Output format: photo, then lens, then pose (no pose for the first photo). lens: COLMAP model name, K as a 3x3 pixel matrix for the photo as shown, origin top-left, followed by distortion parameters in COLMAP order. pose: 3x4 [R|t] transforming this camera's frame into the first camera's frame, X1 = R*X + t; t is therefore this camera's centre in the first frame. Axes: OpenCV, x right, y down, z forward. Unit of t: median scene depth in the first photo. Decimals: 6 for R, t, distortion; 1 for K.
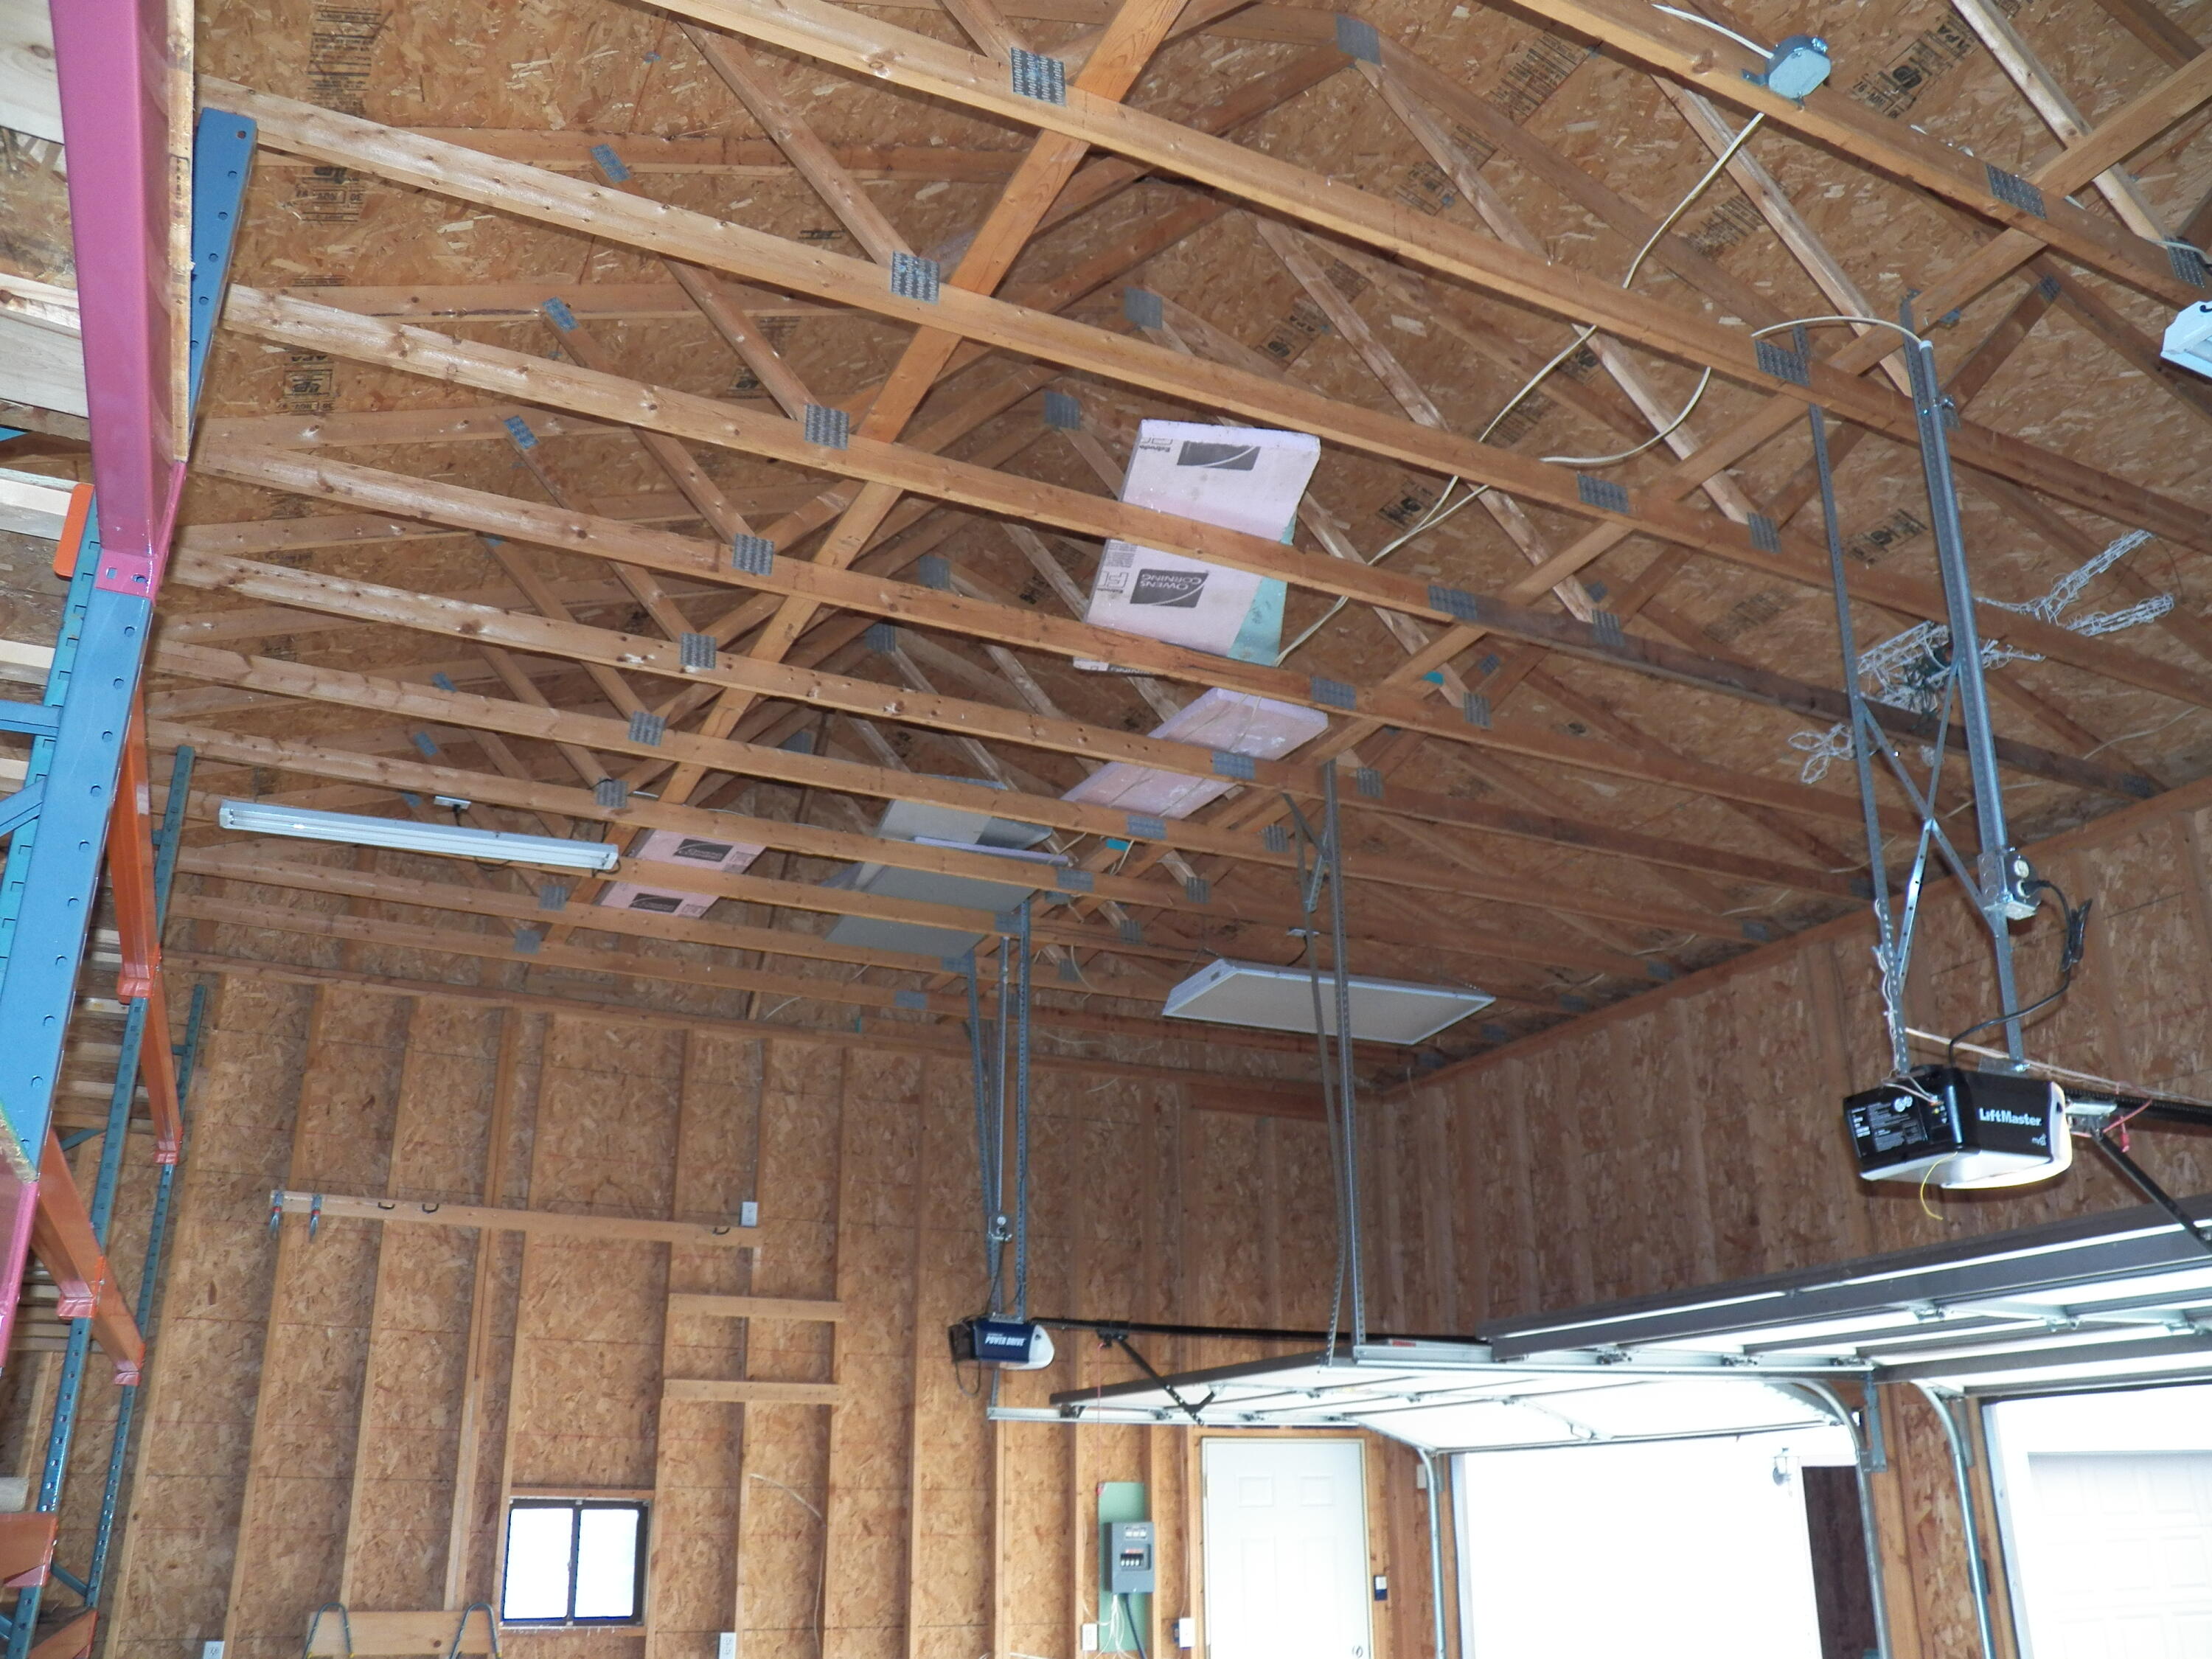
lens RADIAL K [[1808.4, 0, 1116.5], [0, 1808.4, 835.3], [0, 0, 1]] dist [-0.126597, 0.084780]
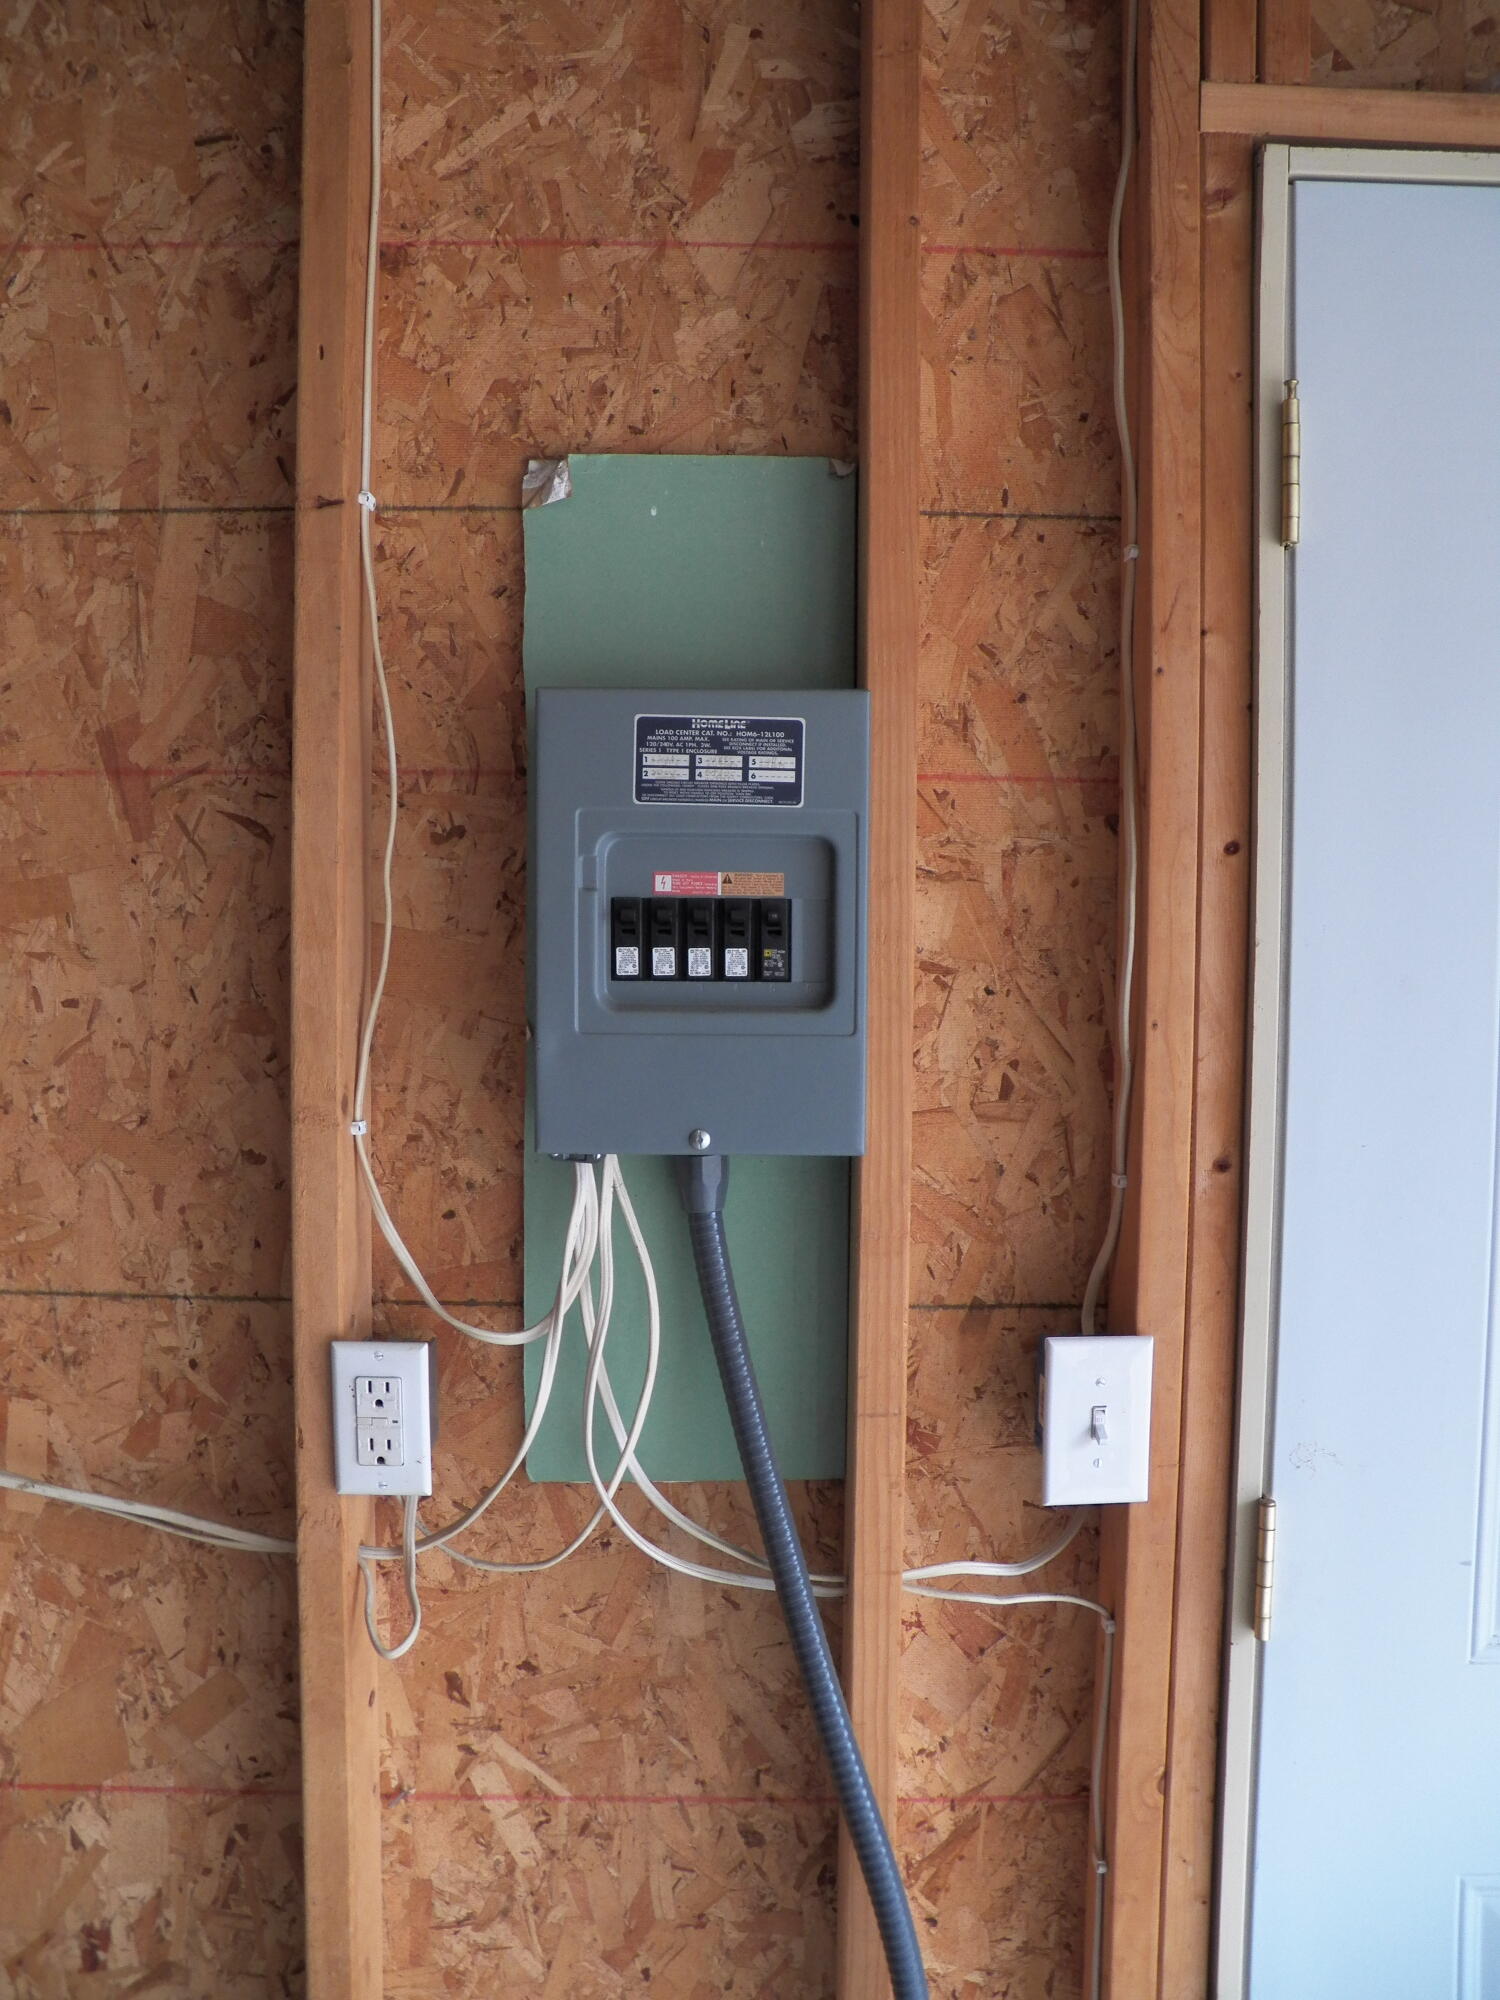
lens RADIAL K [[1635.1, 0, 764.1], [0, 1635.1, 990.8], [0, 0, 1]] dist [-0.126597, 0.084780]
pose [[0.908894, 0.041131, -0.414993, 0.069300], [0.130485, 0.917108, 0.376677, 0.361110], [0.396087, -0.396510, 0.828188, 0.887286]]
